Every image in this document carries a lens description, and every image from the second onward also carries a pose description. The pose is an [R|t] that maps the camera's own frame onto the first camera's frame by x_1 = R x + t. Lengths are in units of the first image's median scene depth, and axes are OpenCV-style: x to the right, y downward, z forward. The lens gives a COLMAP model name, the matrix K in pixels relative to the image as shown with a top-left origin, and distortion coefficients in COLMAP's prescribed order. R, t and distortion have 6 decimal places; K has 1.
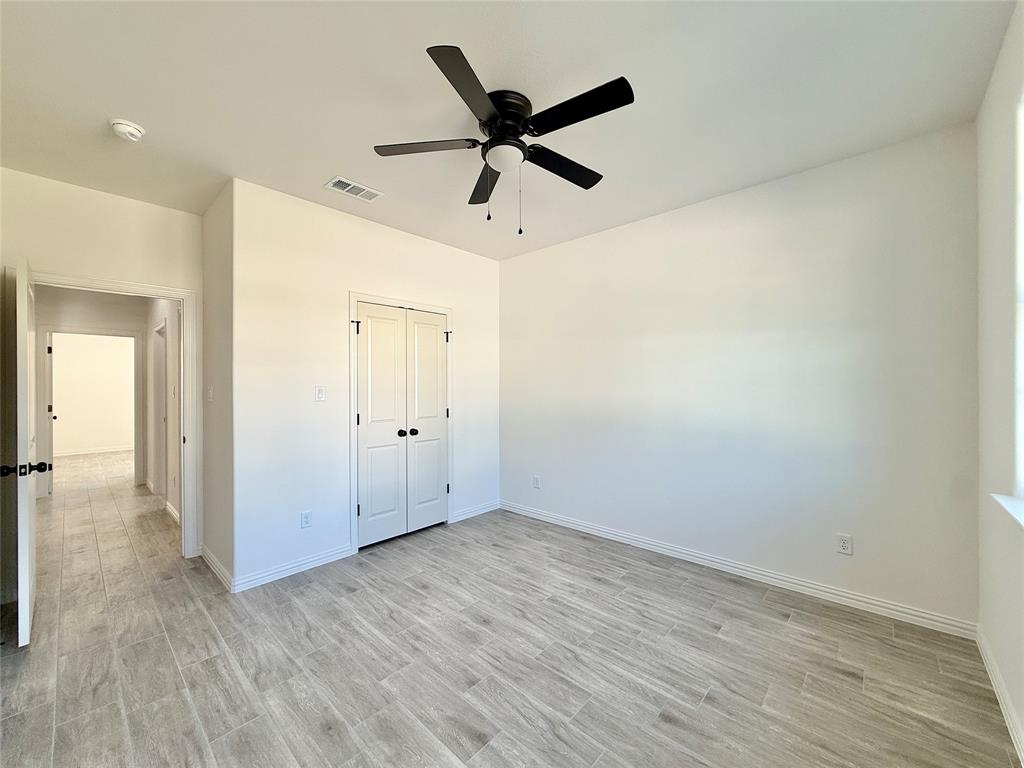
lens RADIAL K [[404.9, 0, 511.1], [0, 404.9, 384.5], [0, 0, 1]] dist [0.000133, 0.000179]
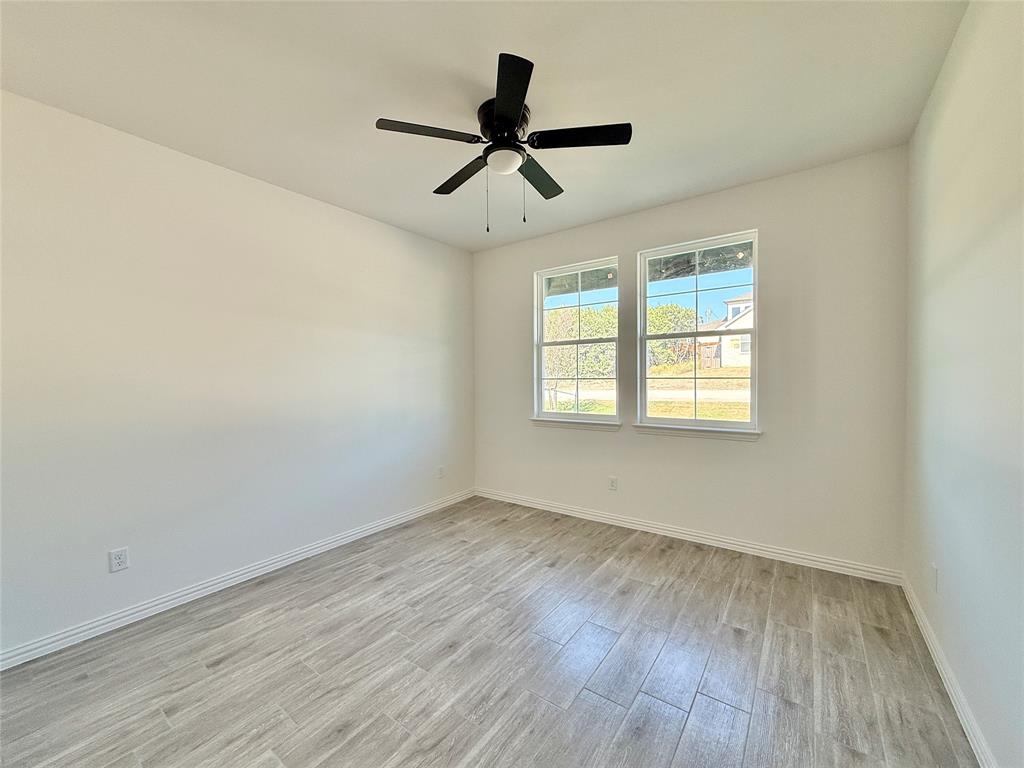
lens RADIAL K [[404.9, 0, 511.7], [0, 404.9, 379.5], [0, 0, 1]] dist [0.000133, 0.000179]
pose [[-0.111621, -0.000123, 0.993751, -0.792094], [0.010378, 0.999945, 0.001290, 0.010809], [-0.993697, 0.010457, -0.111614, 0.809040]]
